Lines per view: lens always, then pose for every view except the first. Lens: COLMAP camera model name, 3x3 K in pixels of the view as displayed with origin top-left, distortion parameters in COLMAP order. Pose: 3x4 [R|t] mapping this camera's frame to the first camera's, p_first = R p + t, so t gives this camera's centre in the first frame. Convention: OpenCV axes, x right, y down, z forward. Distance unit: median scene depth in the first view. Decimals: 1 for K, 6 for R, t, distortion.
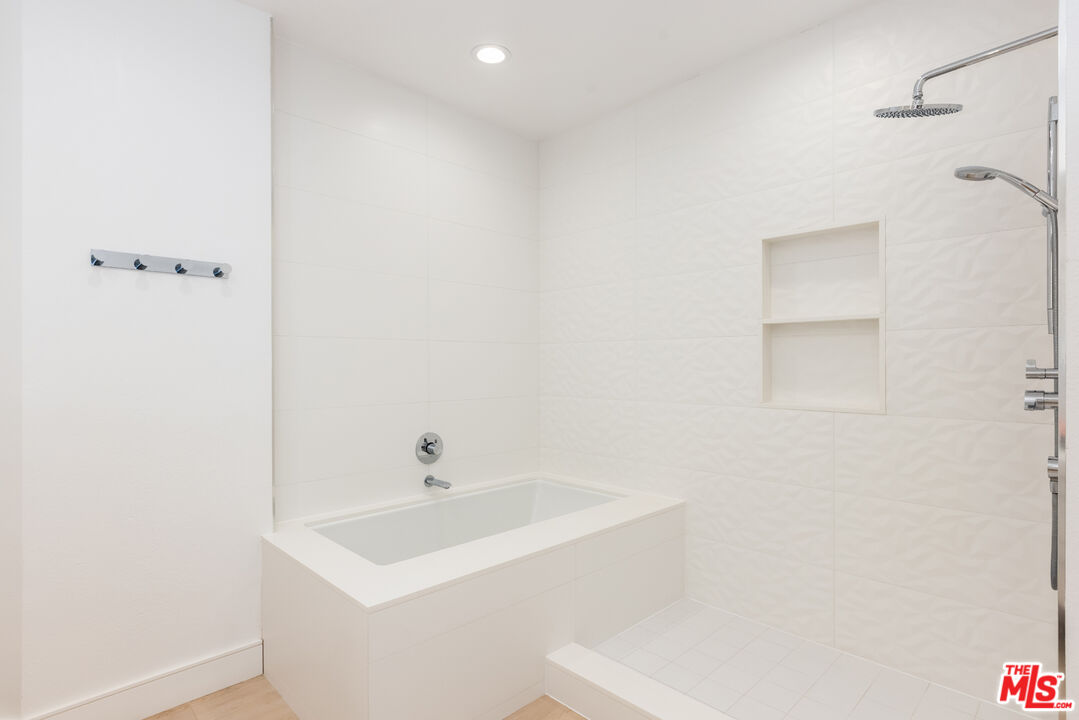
lens RADIAL K [[560.5, 0, 540.0], [0, 560.5, 363.4], [0, 0, 1]] dist [-0.001485, -0.000360]
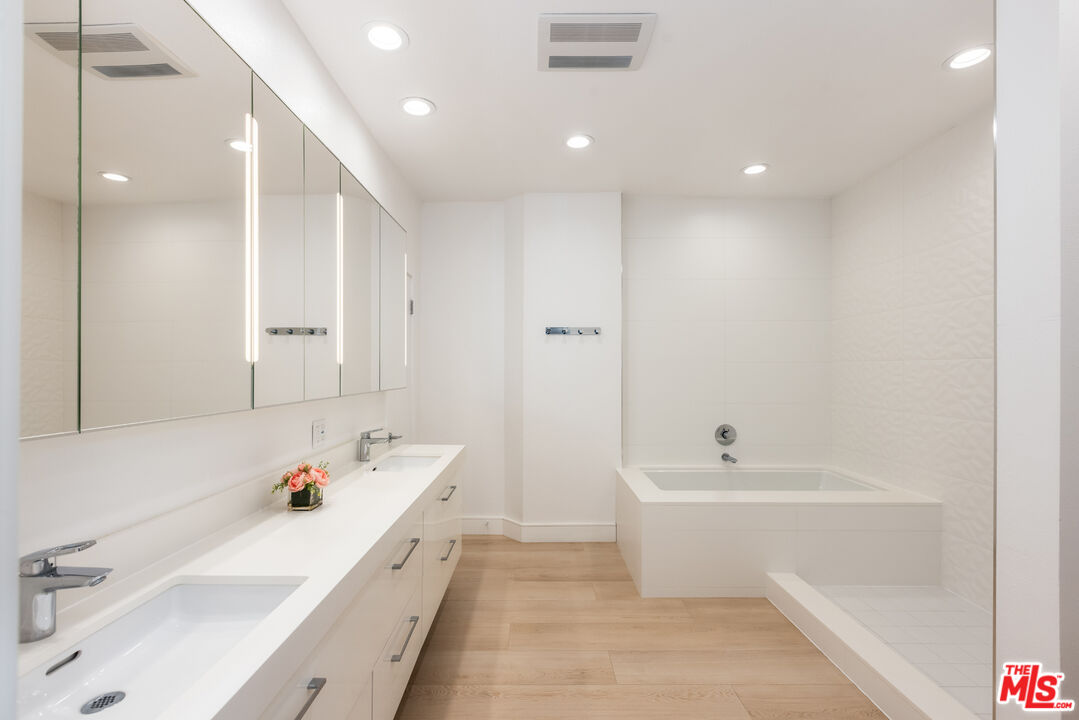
lens RADIAL K [[560.5, 0, 539.6], [0, 560.5, 363.8], [0, 0, 1]] dist [-0.001485, -0.000360]
pose [[0.707006, -0.001263, -0.707206, 0.515266], [-0.002680, 0.999986, -0.004465, -0.029885], [0.707202, 0.005052, 0.706993, -0.408688]]
